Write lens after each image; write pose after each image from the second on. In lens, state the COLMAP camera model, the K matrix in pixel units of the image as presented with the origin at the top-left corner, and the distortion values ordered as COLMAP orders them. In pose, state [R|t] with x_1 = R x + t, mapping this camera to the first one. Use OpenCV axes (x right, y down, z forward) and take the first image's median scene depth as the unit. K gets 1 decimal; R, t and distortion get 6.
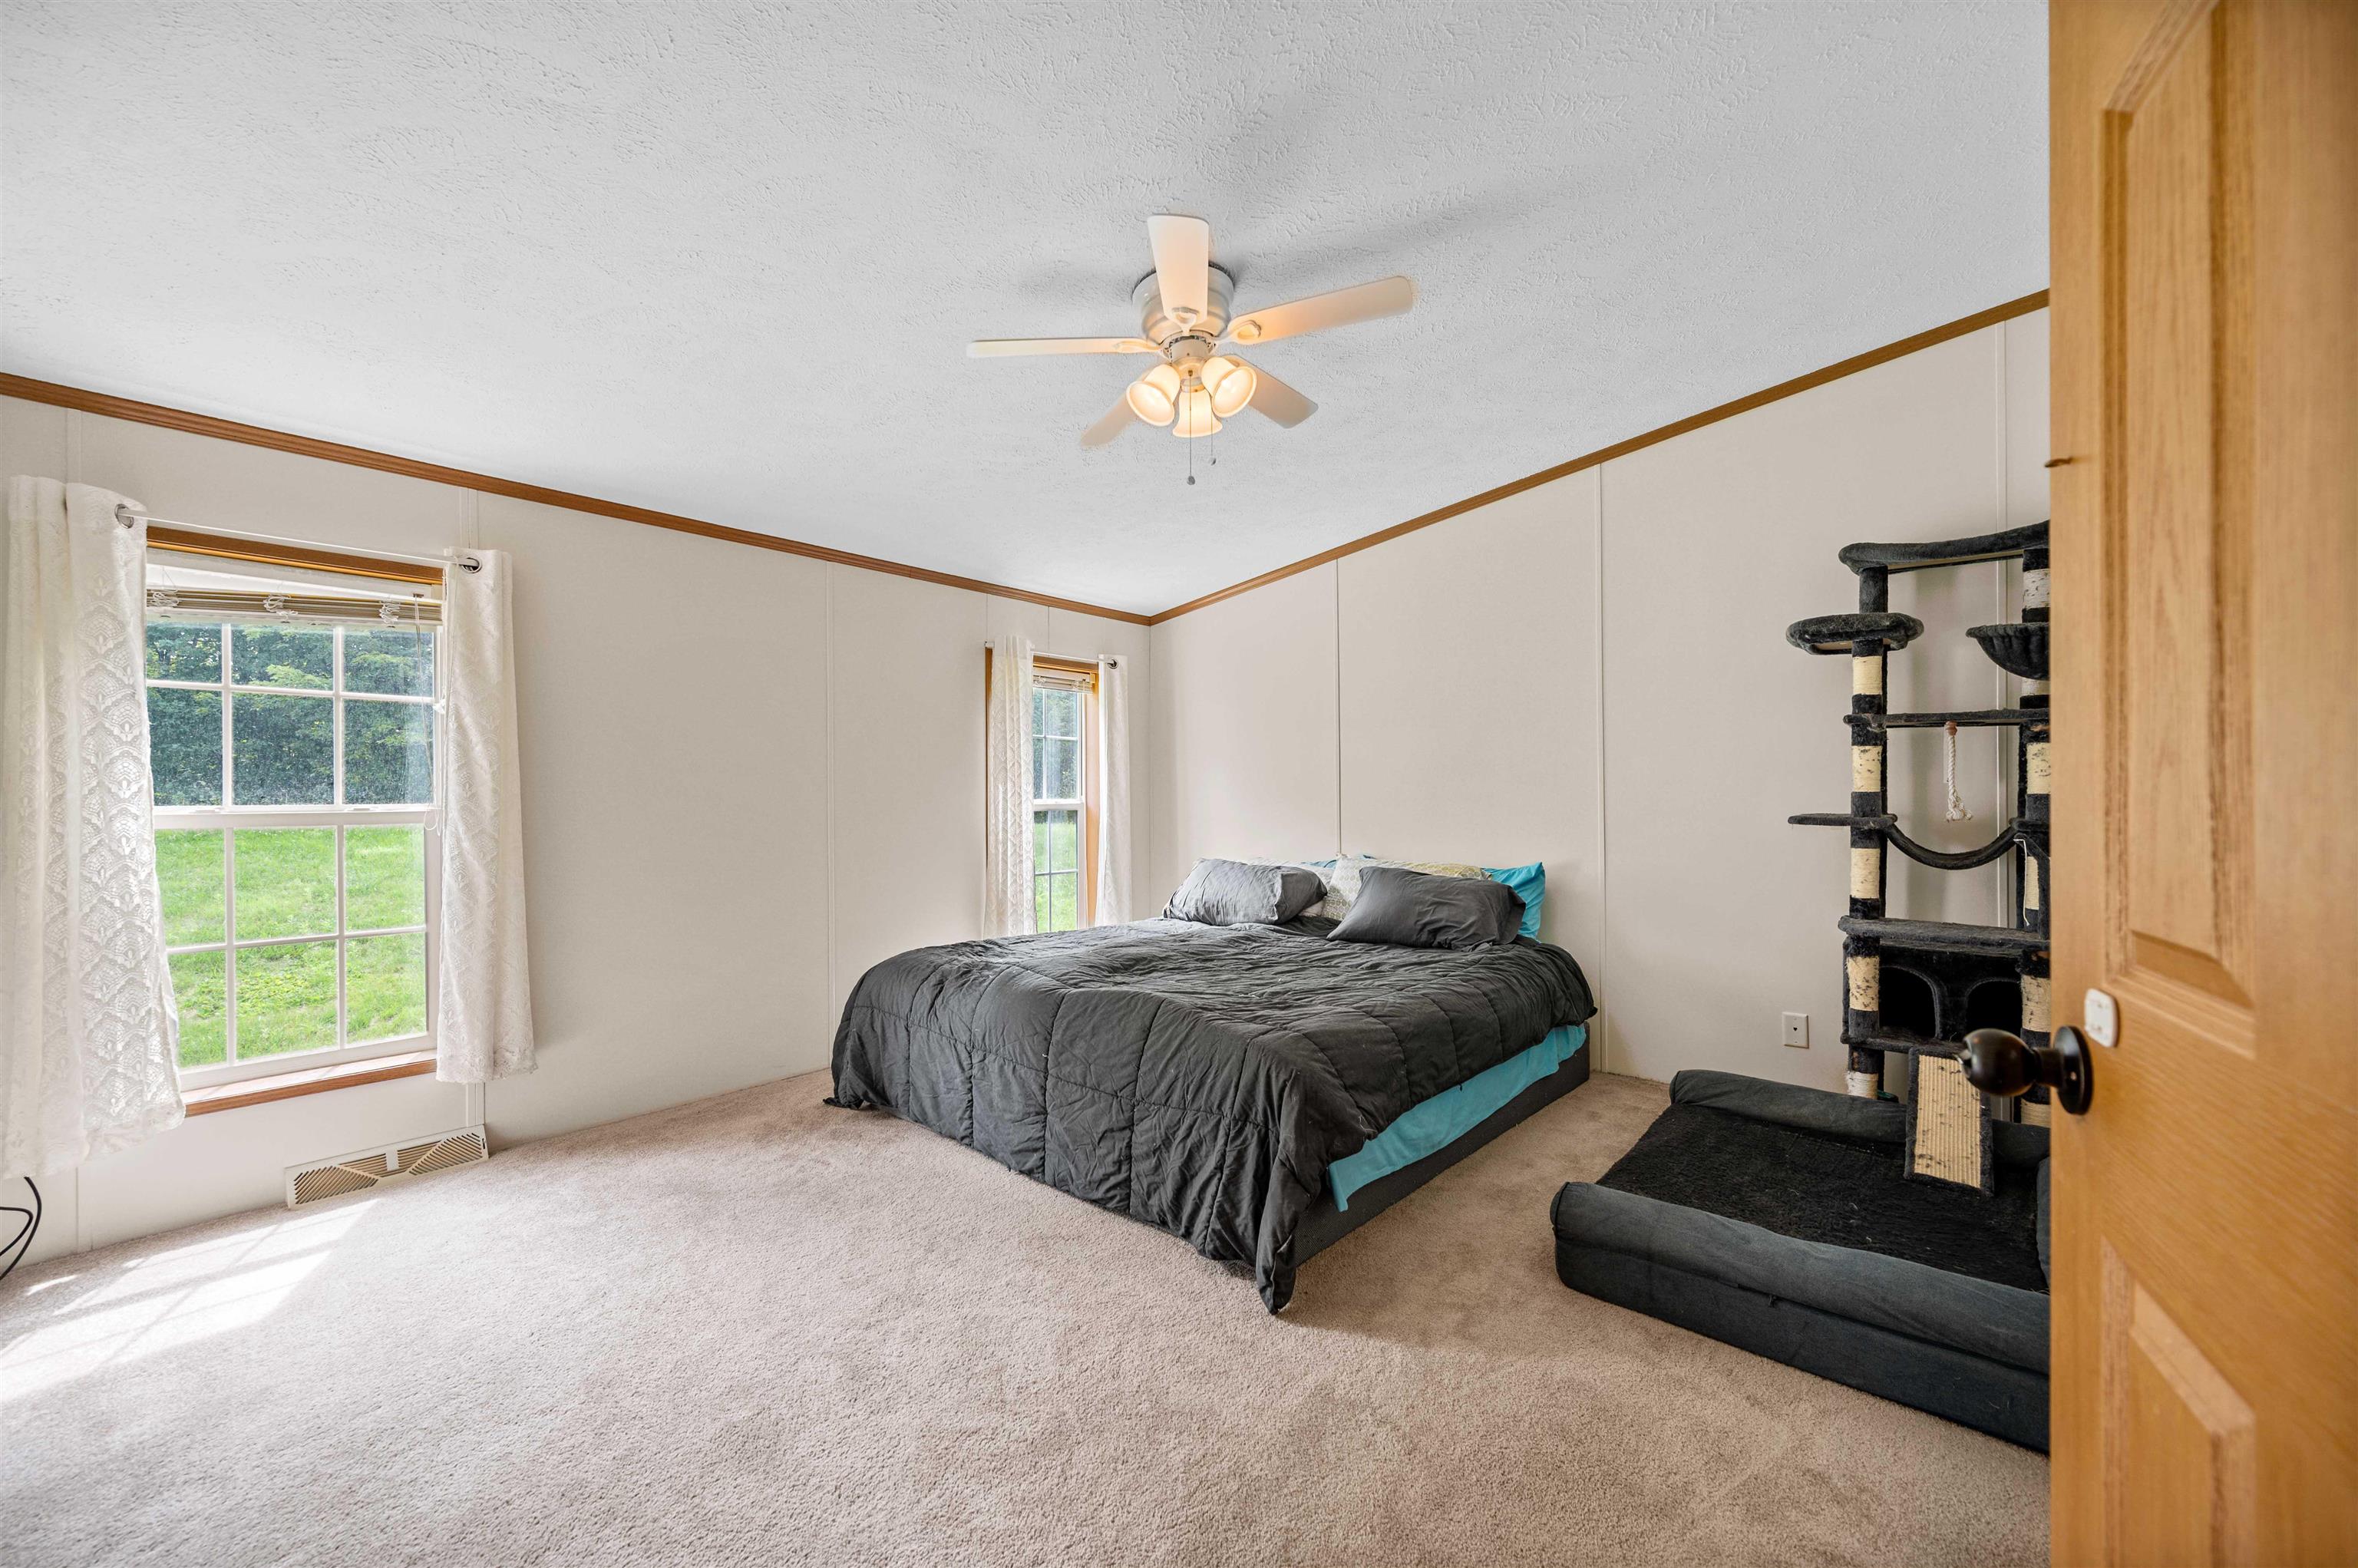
lens RADIAL K [[934.8, 0, 1169.5], [0, 934.8, 784.7], [0, 0, 1]] dist [0.000112, 0.000038]
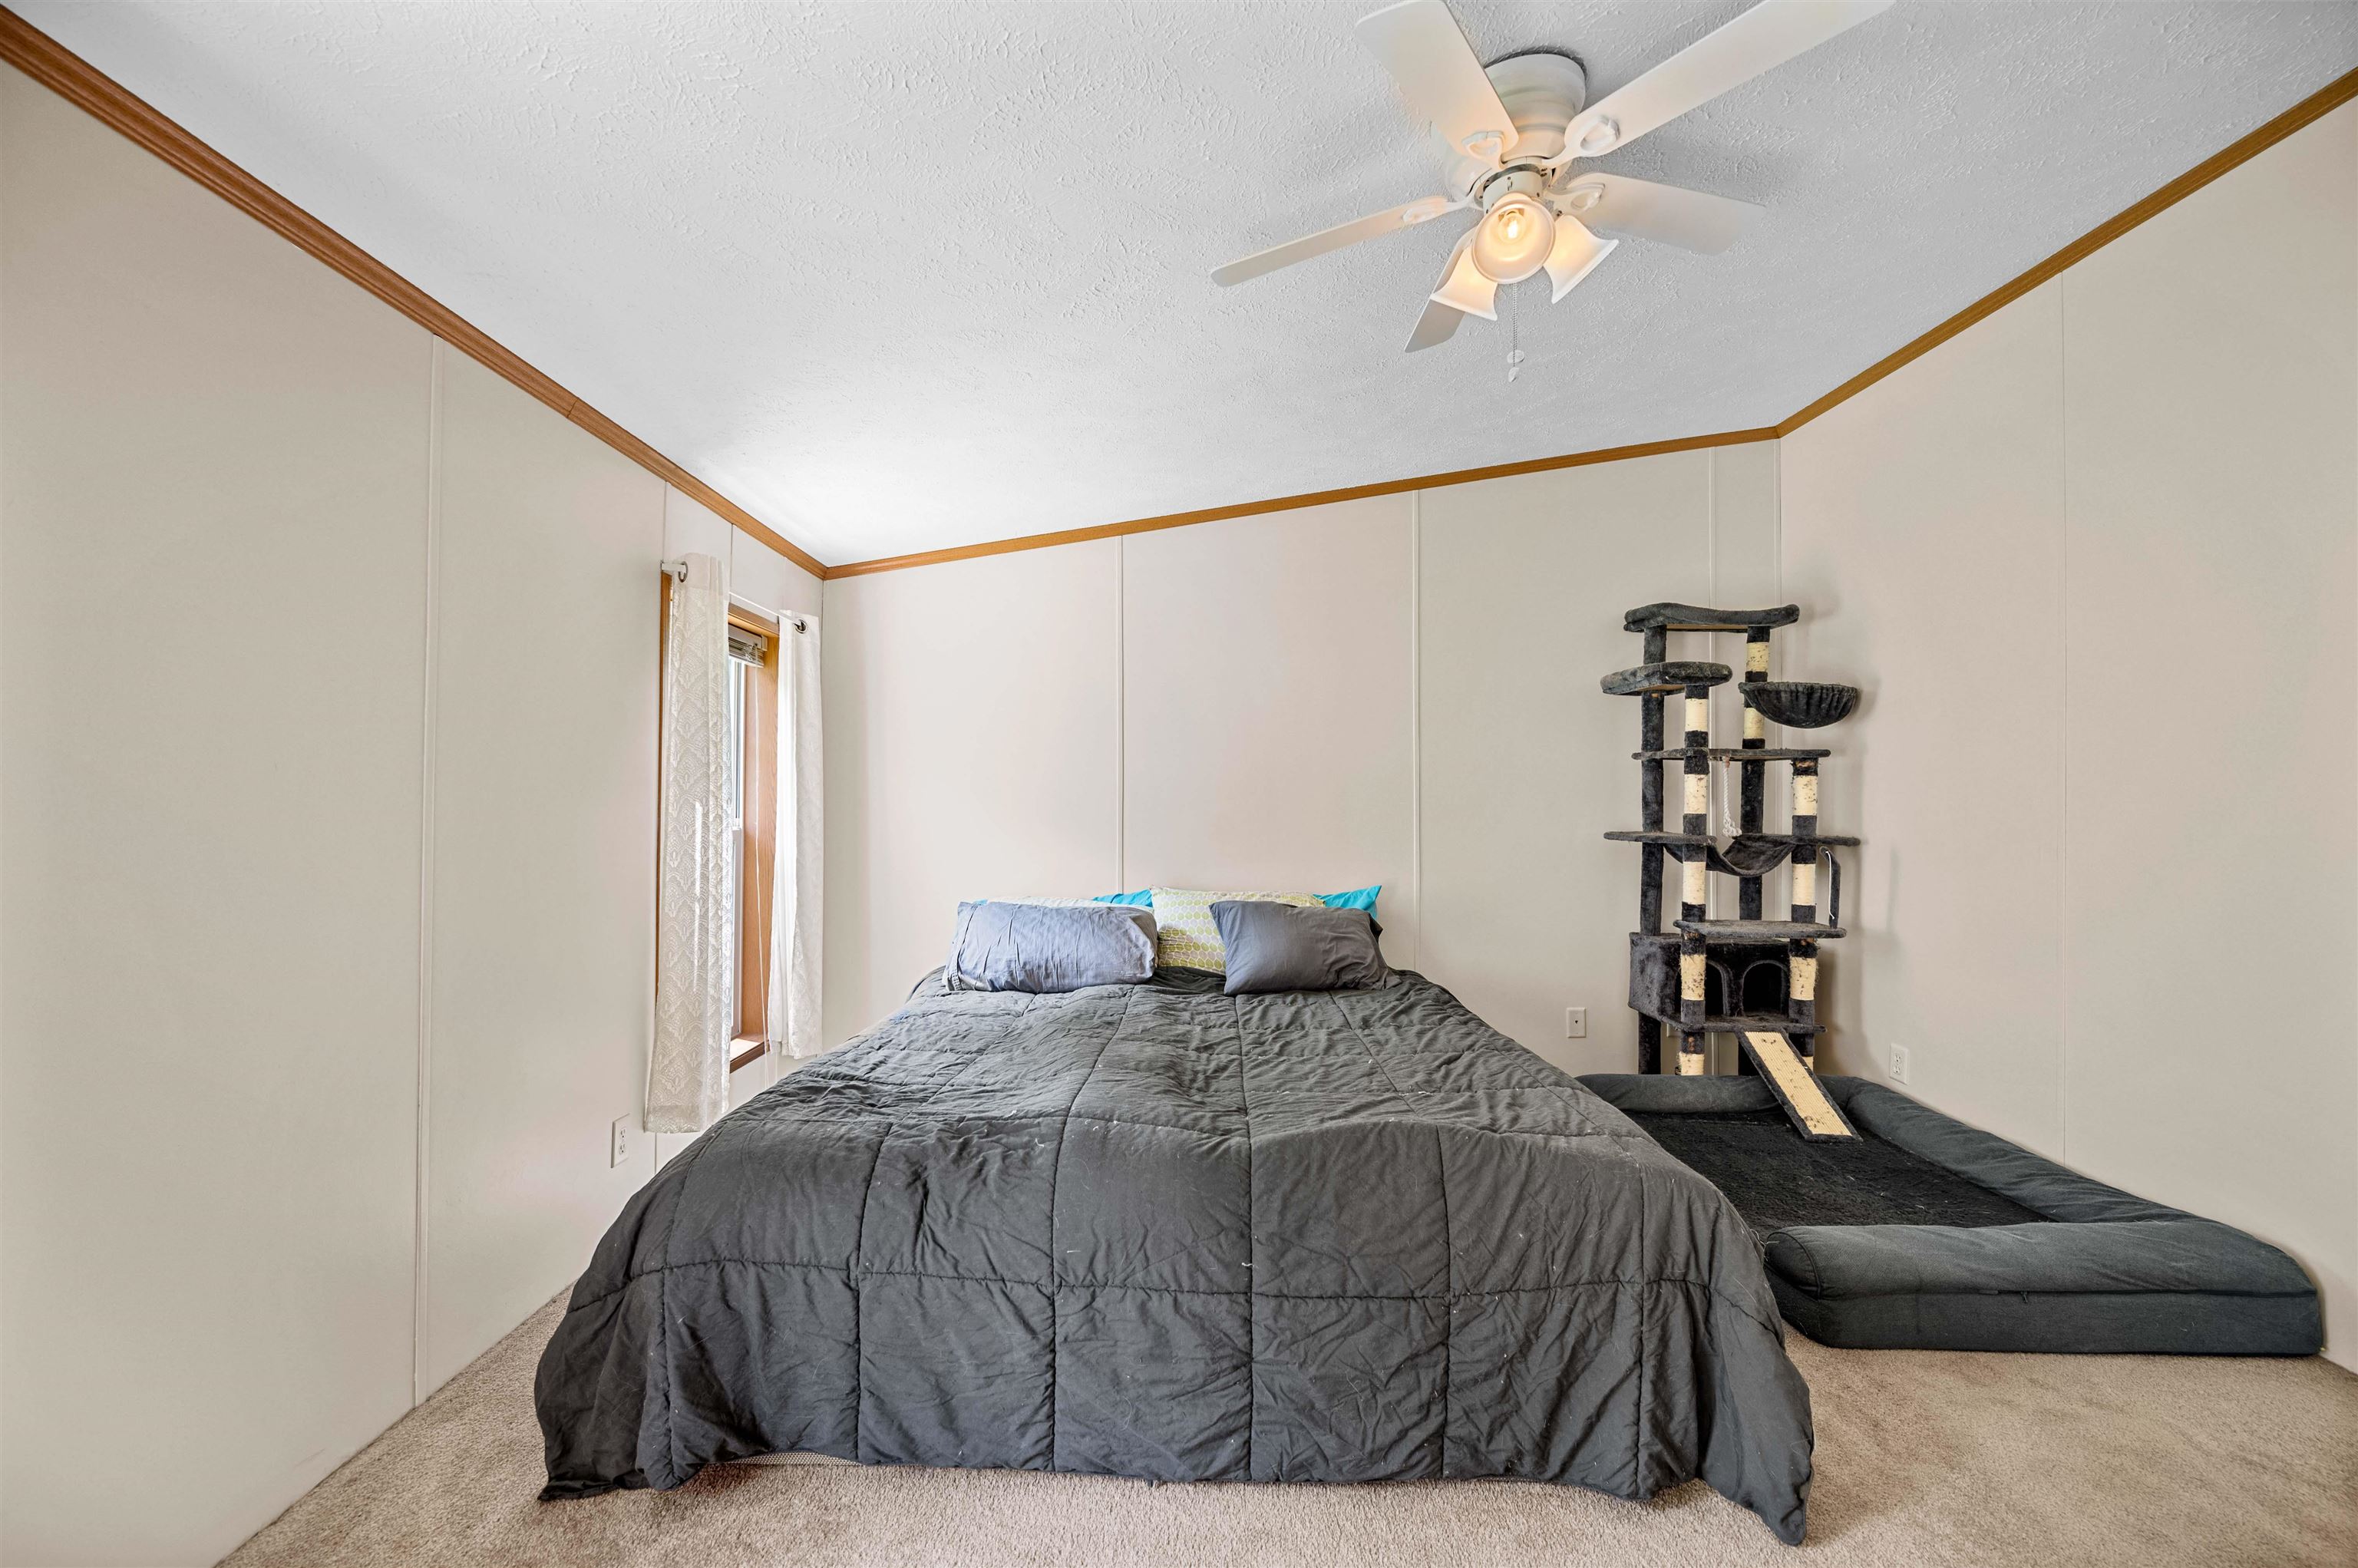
lens RADIAL K [[926.5, 0, 1175.4], [0, 926.5, 787.2], [0, 0, 1]] dist [-0.000116, 0.000127]
pose [[0.761095, 0.015473, 0.648456, -0.515651], [-0.006307, 0.999845, -0.016455, -0.002630], [-0.648610, 0.008434, 0.761075, 0.540180]]
